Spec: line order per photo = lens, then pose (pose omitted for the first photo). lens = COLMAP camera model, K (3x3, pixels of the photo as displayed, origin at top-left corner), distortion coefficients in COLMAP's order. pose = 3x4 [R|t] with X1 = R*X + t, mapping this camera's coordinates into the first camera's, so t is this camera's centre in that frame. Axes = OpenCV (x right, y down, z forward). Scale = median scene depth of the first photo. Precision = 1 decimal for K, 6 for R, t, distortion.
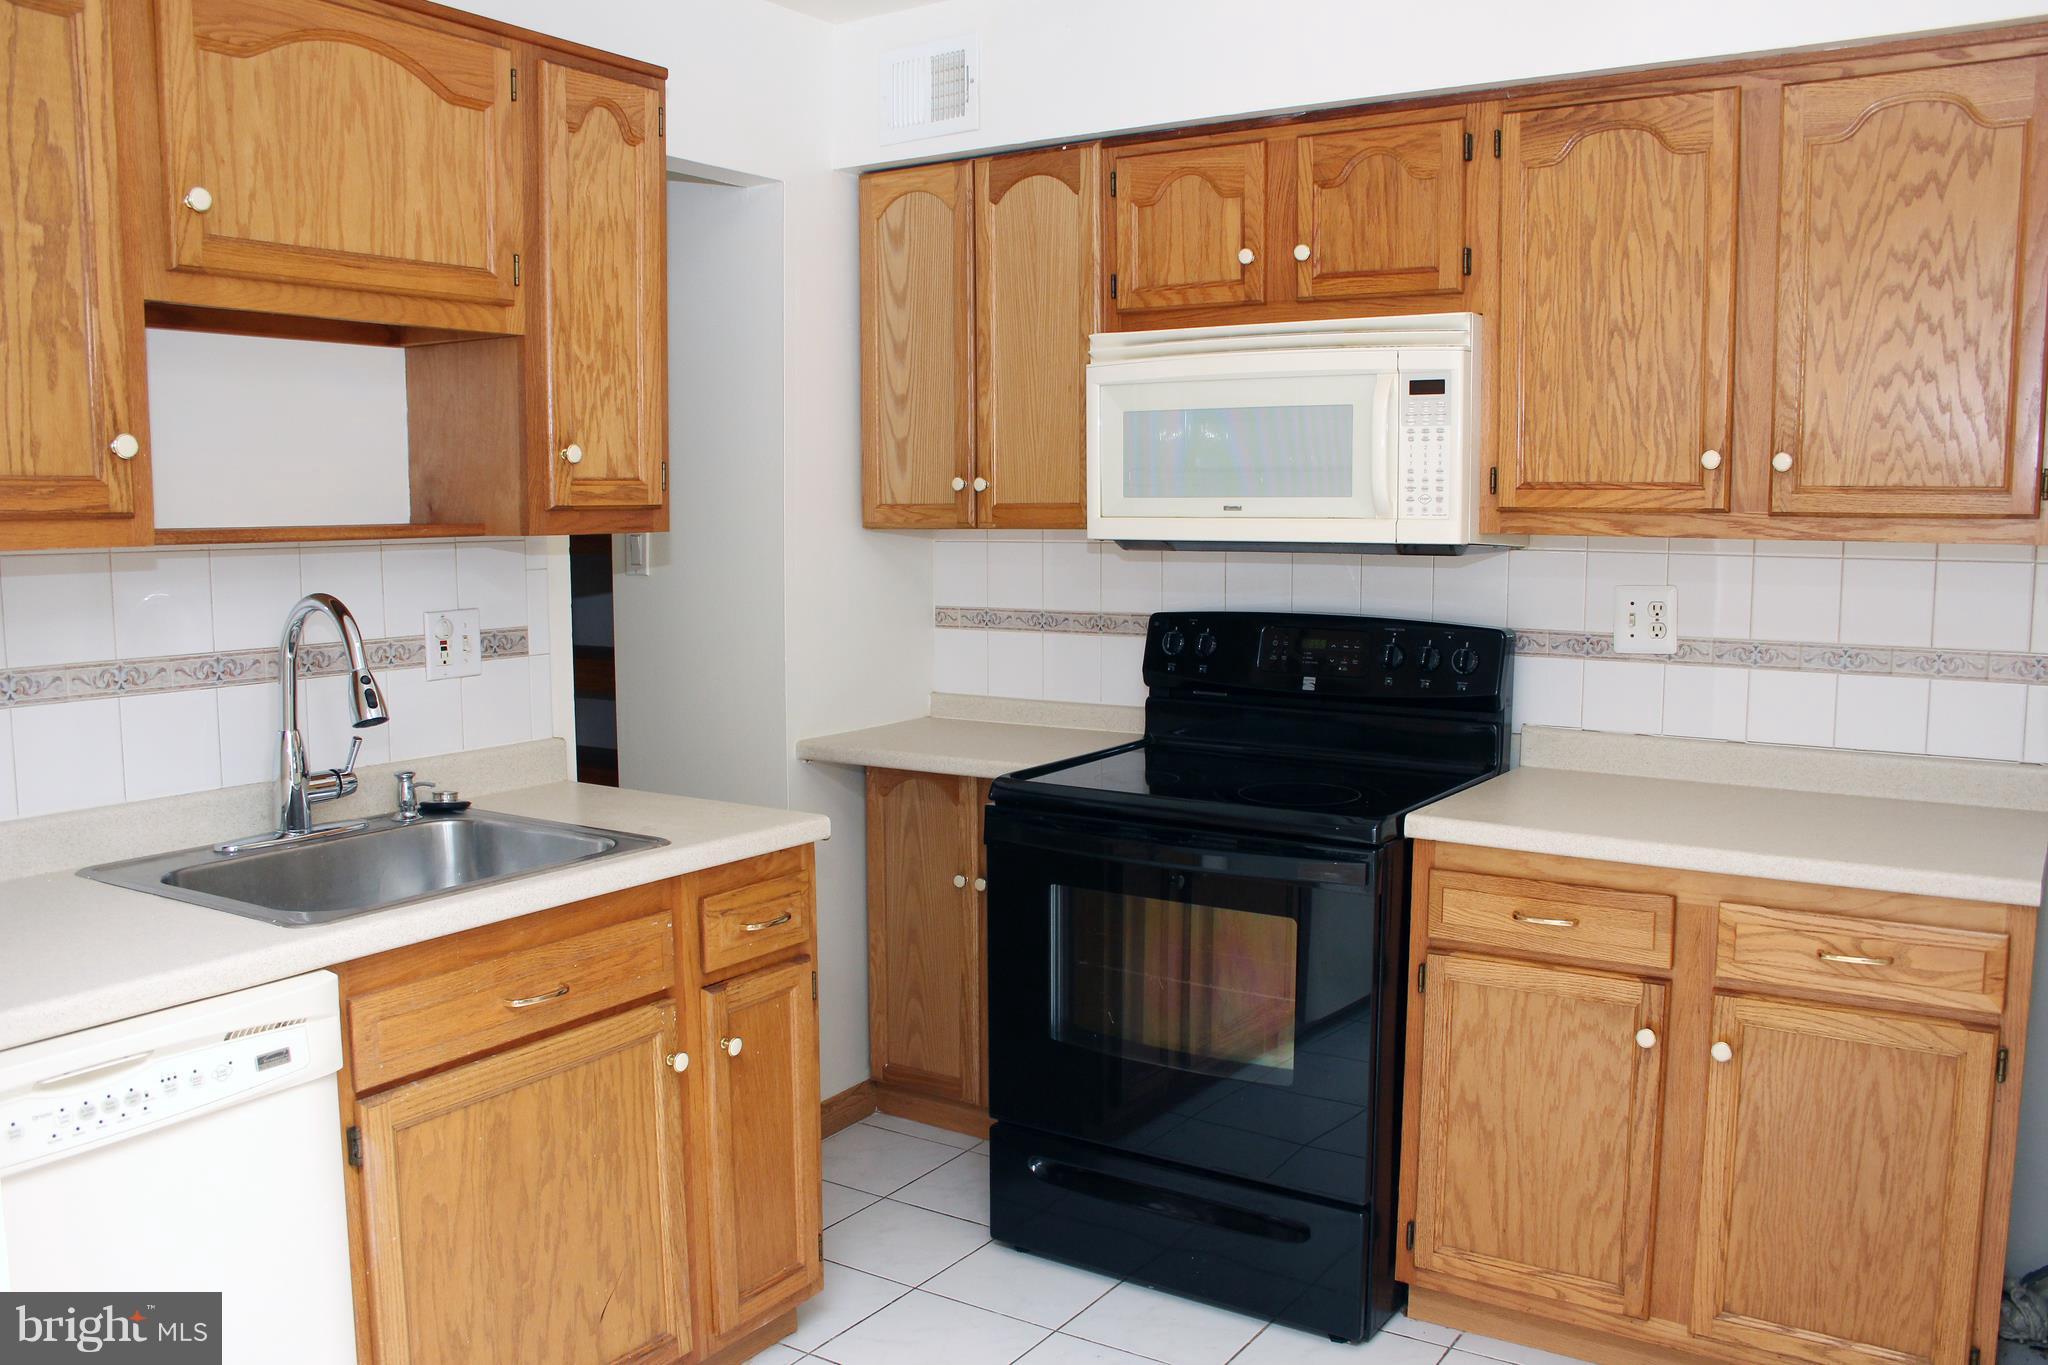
lens RADIAL K [[1712.0, 0, 1023.9], [0, 1712.0, 701.1], [0, 0, 1]] dist [-0.156024, 0.134962]
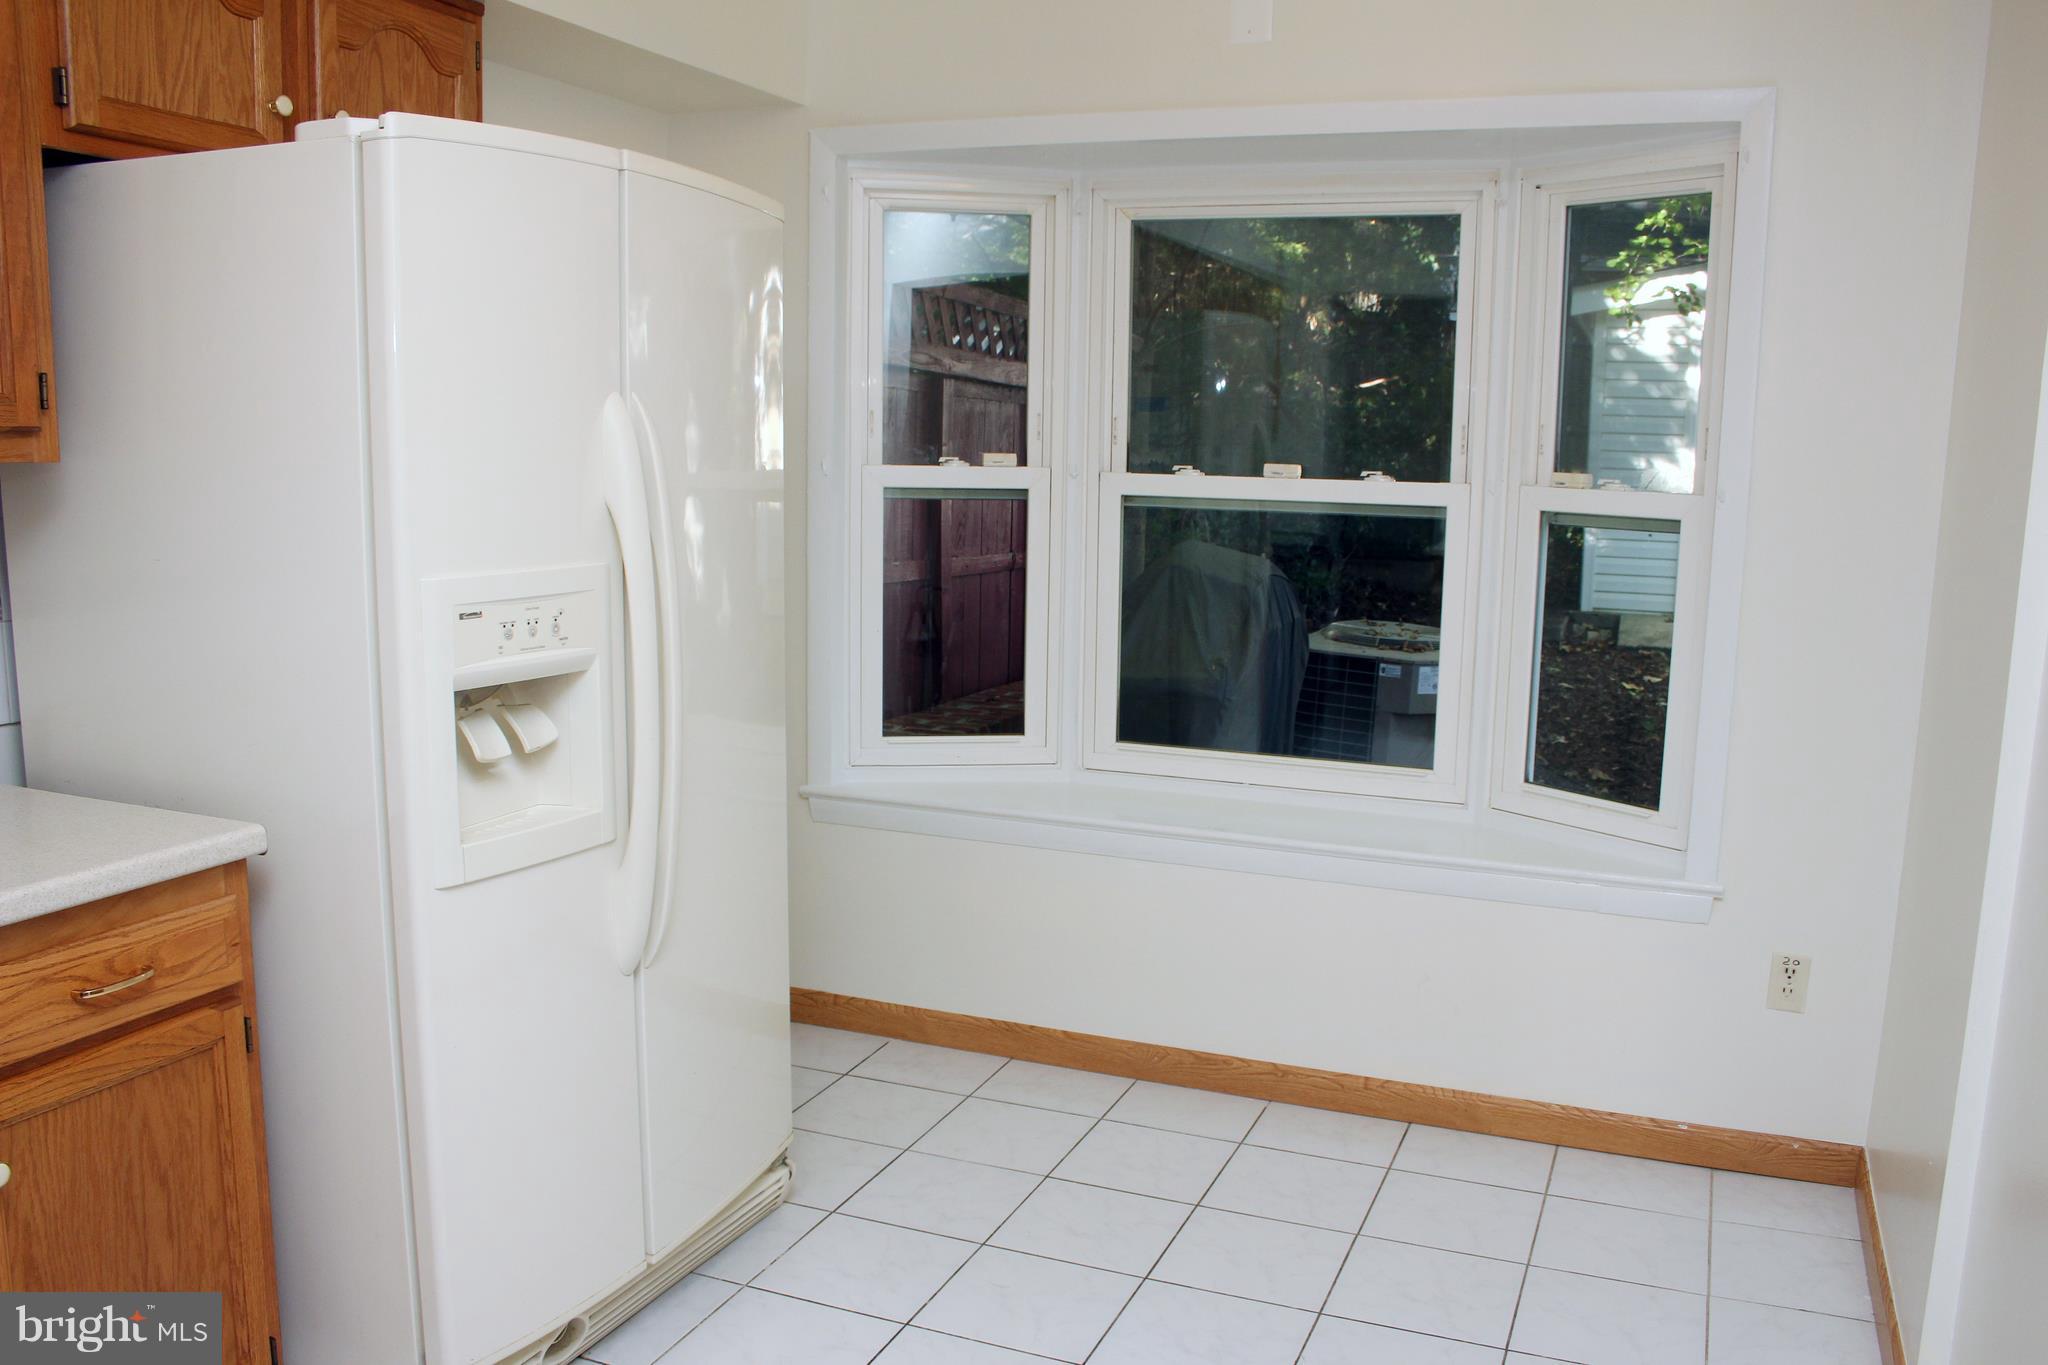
lens RADIAL K [[1712.0, 0, 1054.6], [0, 1712.0, 709.6], [0, 0, 1]] dist [-0.156024, 0.134962]
pose [[-0.194098, -0.163527, 0.967257, -0.304529], [0.091518, 0.978689, 0.183824, -0.072165], [-0.976704, 0.124202, -0.174996, 0.597671]]
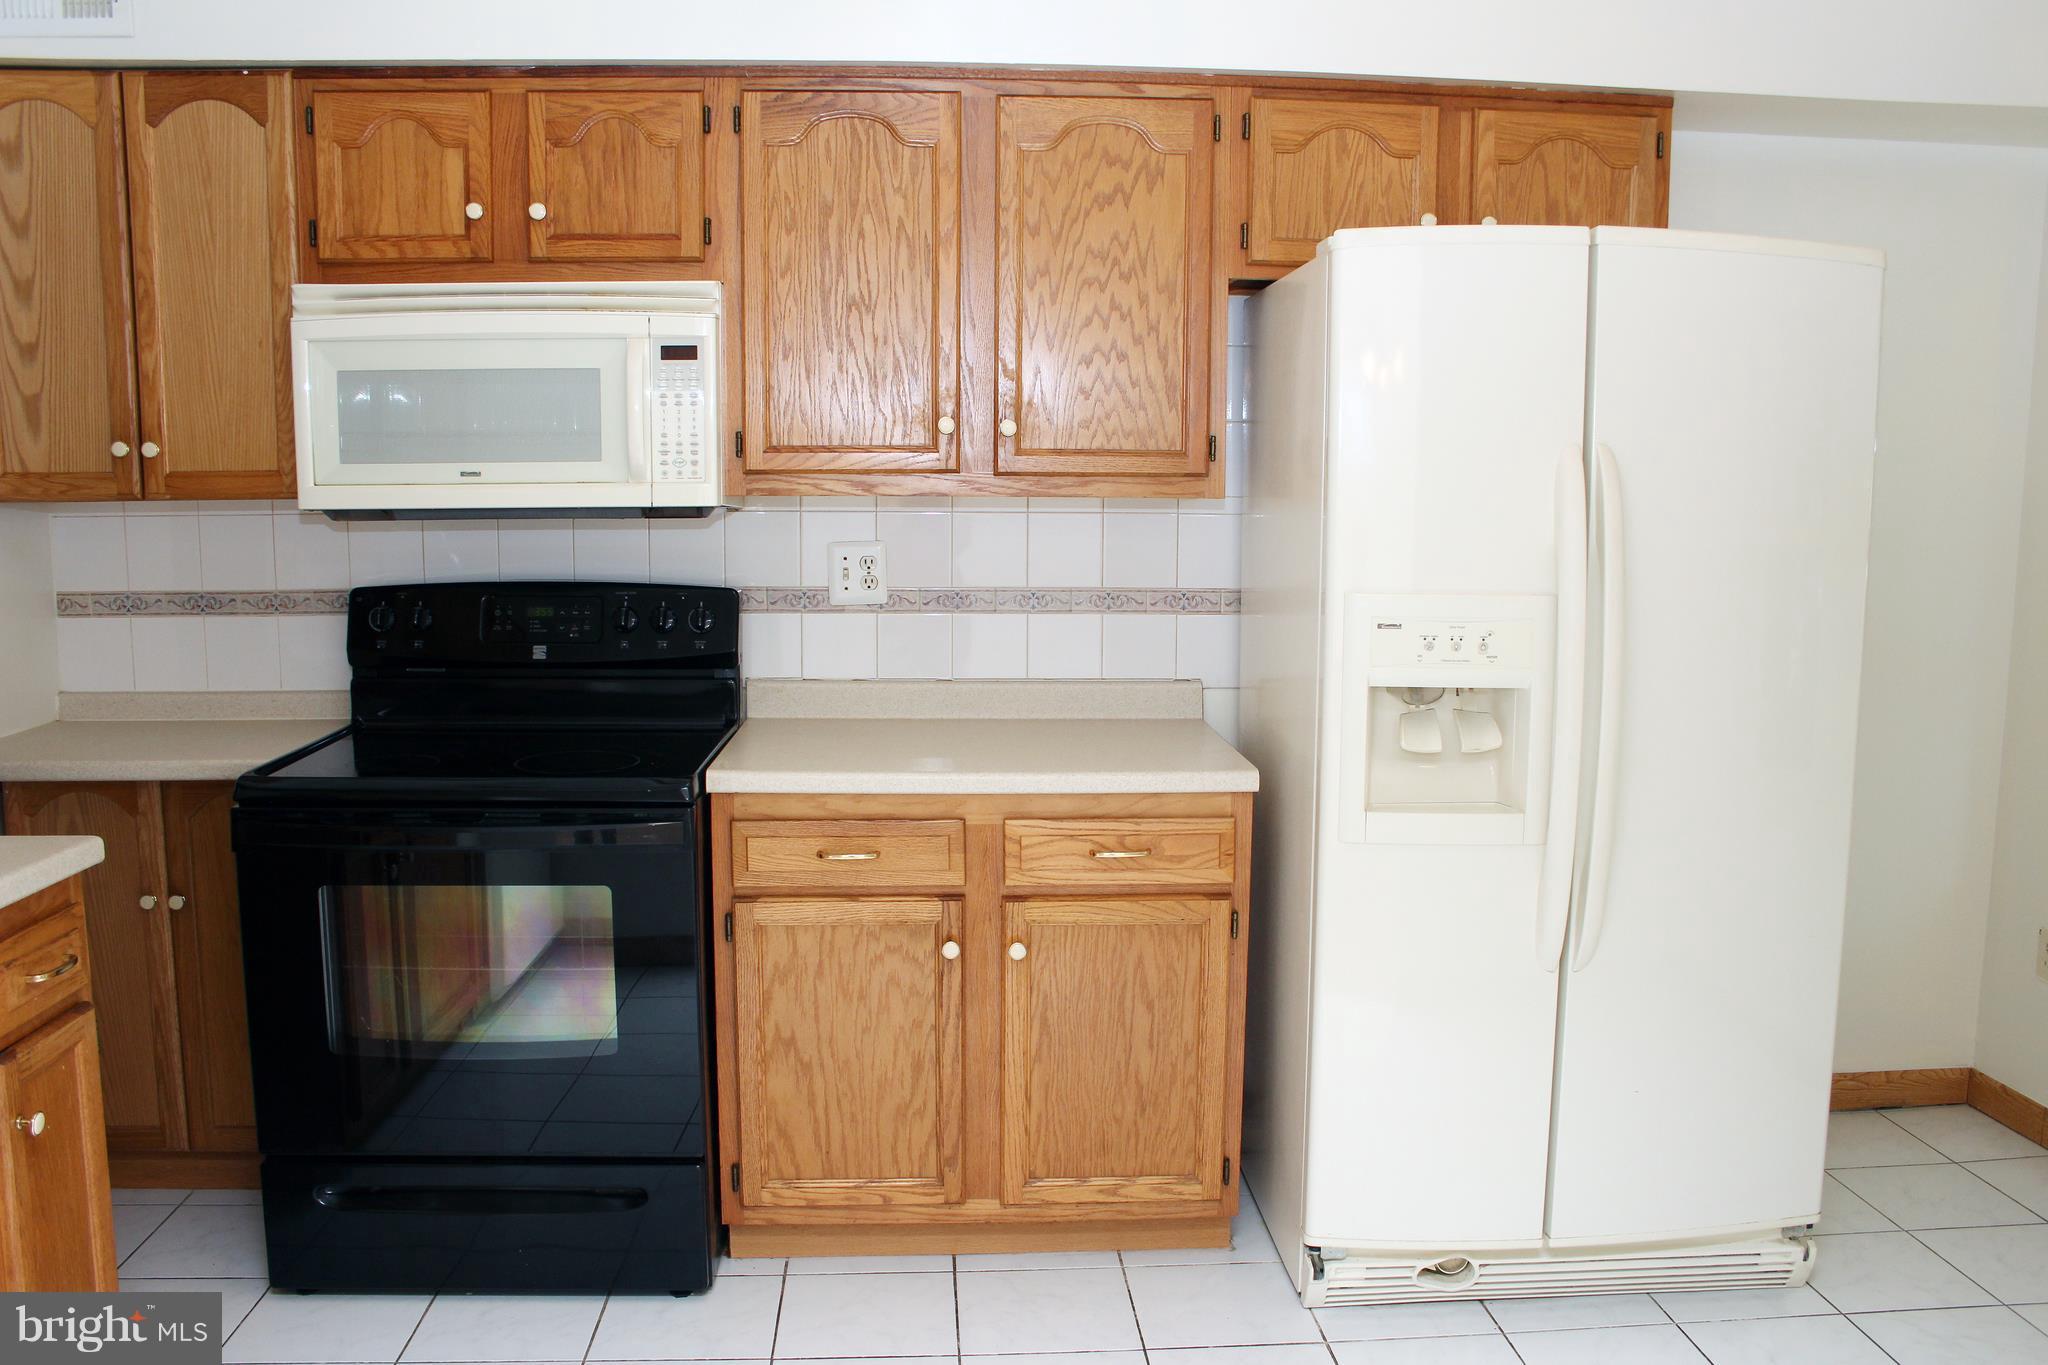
lens RADIAL K [[1712.0, 0, 1040.9], [0, 1712.0, 700.6], [0, 0, 1]] dist [-0.156024, 0.134962]
pose [[0.801045, -0.074200, 0.593987, -0.223629], [0.062487, 0.997232, 0.040303, -0.004272], [-0.595334, 0.004832, 0.803464, 0.055632]]
